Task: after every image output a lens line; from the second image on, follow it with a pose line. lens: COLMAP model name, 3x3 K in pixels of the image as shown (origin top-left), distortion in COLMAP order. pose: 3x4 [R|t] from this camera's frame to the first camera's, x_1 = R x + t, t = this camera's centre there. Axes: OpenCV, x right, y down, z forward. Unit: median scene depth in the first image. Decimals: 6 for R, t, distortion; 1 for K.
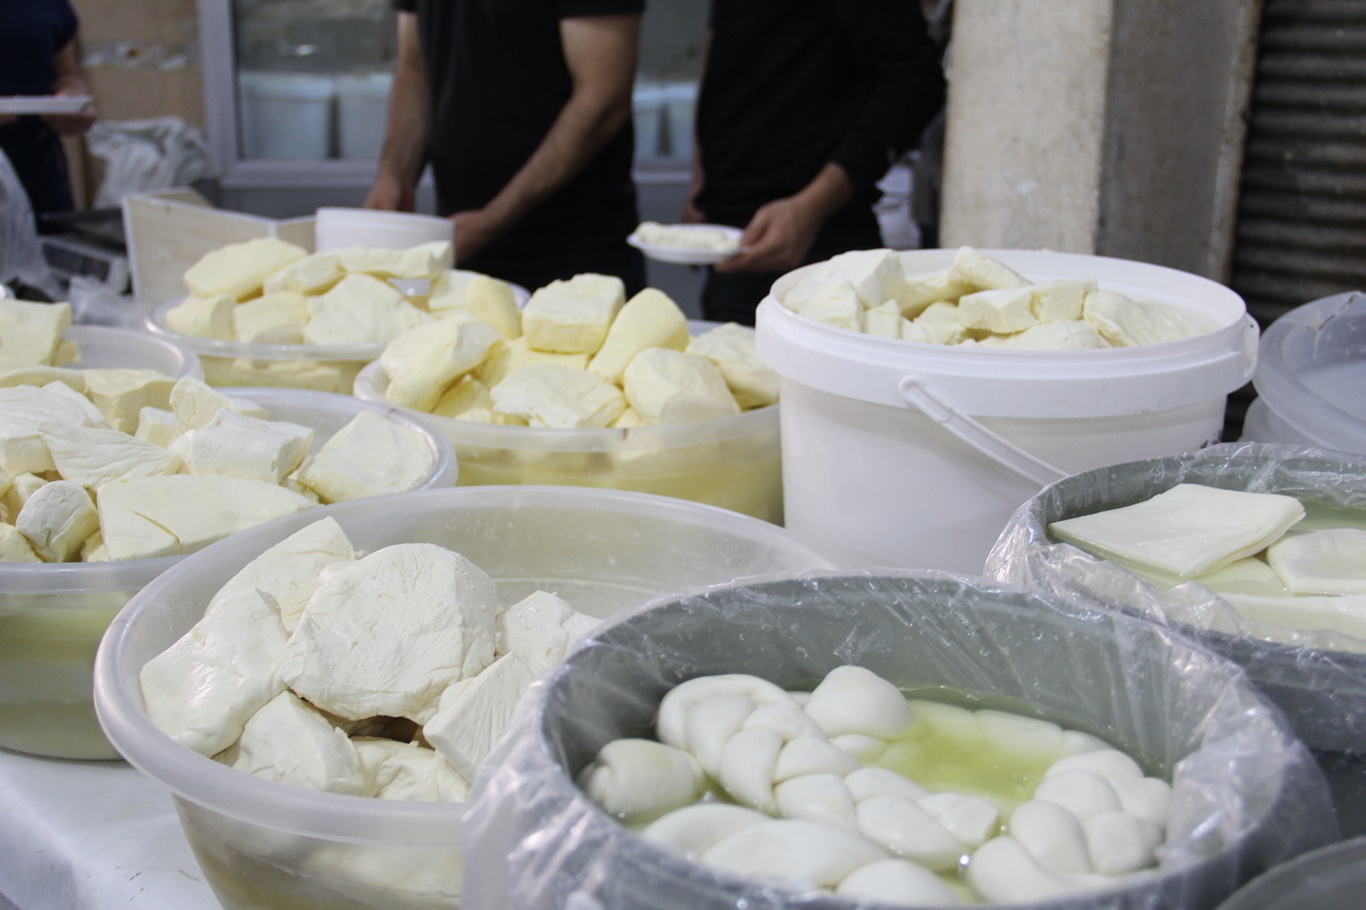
lens RADIAL K [[1687.7, 0, 683.0], [0, 1687.7, 455.0], [0, 0, 1]] dist [0.003366, 0.001891]
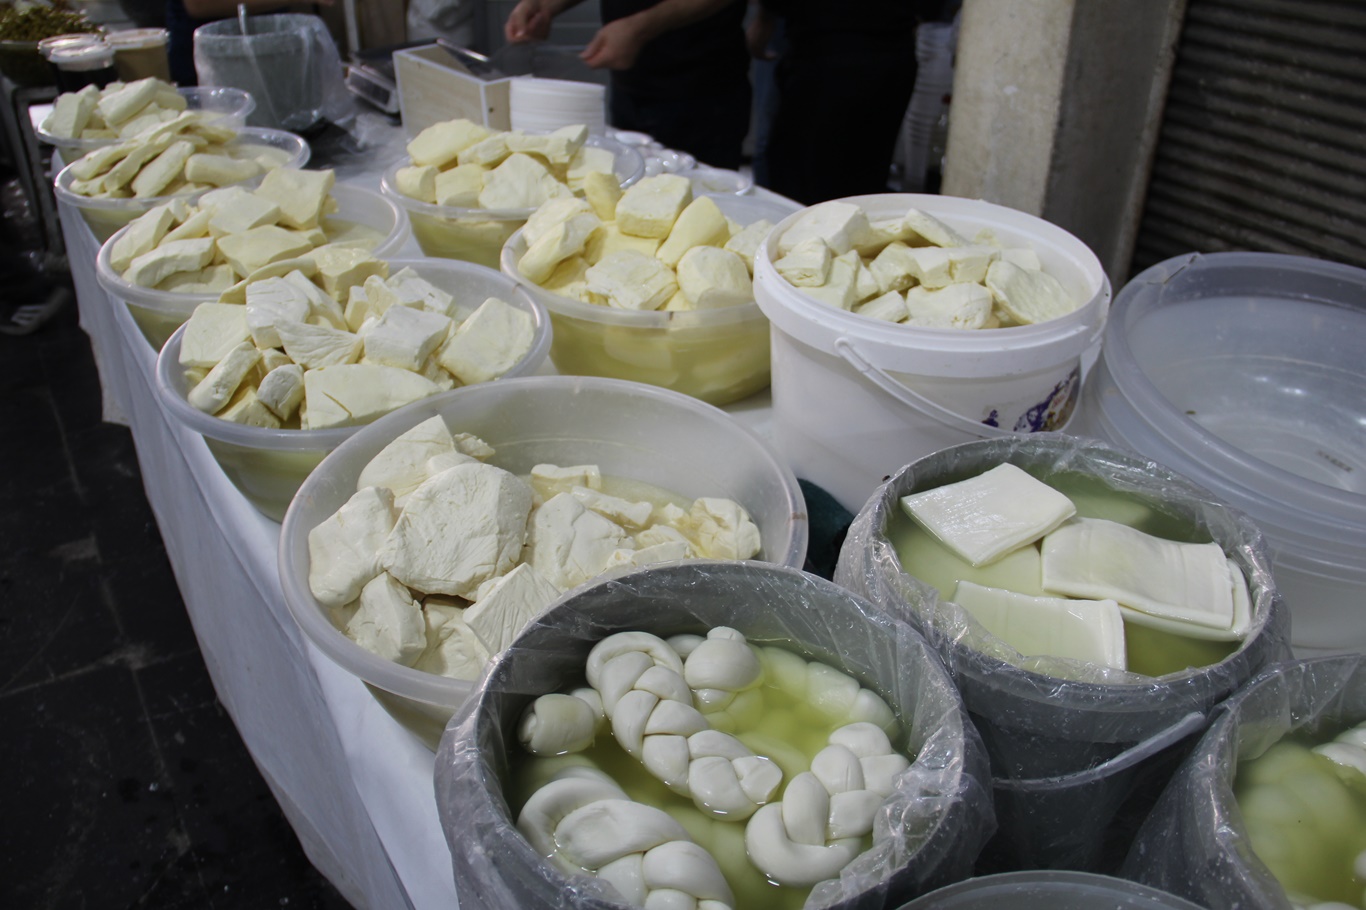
lens RADIAL K [[1133.4, 0, 683.0], [0, 1133.4, 455.0], [0, 0, 1]] dist [-0.153294, 0.003391]
pose [[0.990609, 0.070546, -0.117122, 0.108834], [-0.035151, 0.959222, 0.280461, -0.191132], [0.132132, -0.273710, 0.952693, 0.062581]]
